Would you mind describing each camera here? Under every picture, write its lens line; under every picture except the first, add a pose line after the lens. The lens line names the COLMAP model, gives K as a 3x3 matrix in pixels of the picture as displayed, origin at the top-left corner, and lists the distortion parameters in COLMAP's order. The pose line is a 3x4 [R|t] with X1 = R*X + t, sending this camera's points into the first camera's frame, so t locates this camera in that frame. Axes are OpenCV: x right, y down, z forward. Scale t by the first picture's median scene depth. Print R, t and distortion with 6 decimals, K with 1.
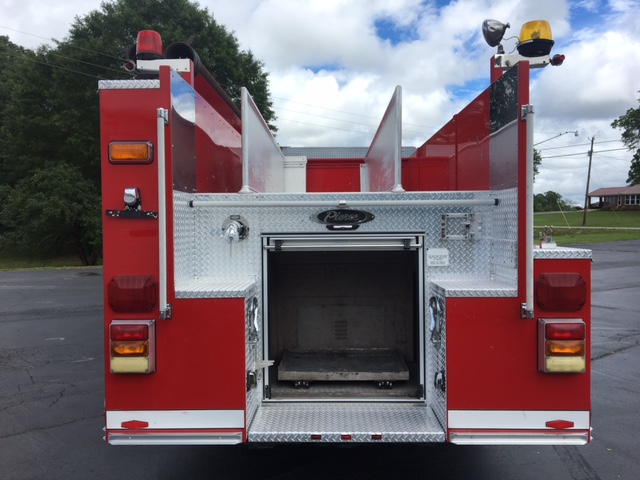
lens RADIAL K [[540.6, 0, 325.2], [0, 540.6, 236.7], [0, 0, 1]] dist [0.083844, -0.152364]
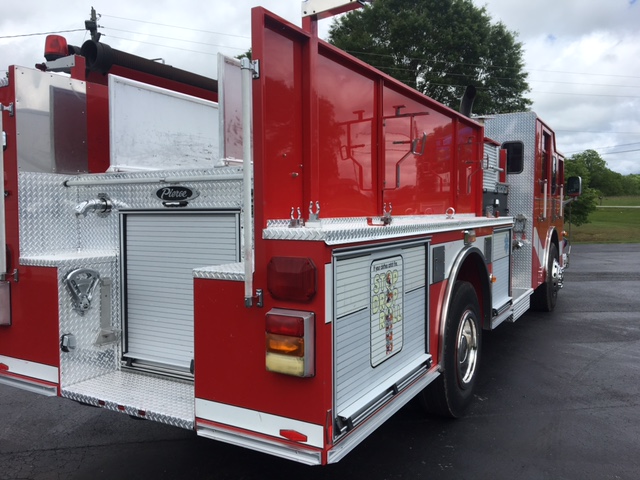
lens RADIAL K [[540.6, 0, 325.2], [0, 540.6, 236.7], [0, 0, 1]] dist [0.083844, -0.152364]
pose [[0.874412, 0.023015, -0.484638, 0.761622], [-0.008079, 0.999426, 0.032886, 0.007614], [0.485117, -0.024840, 0.874097, 0.258070]]
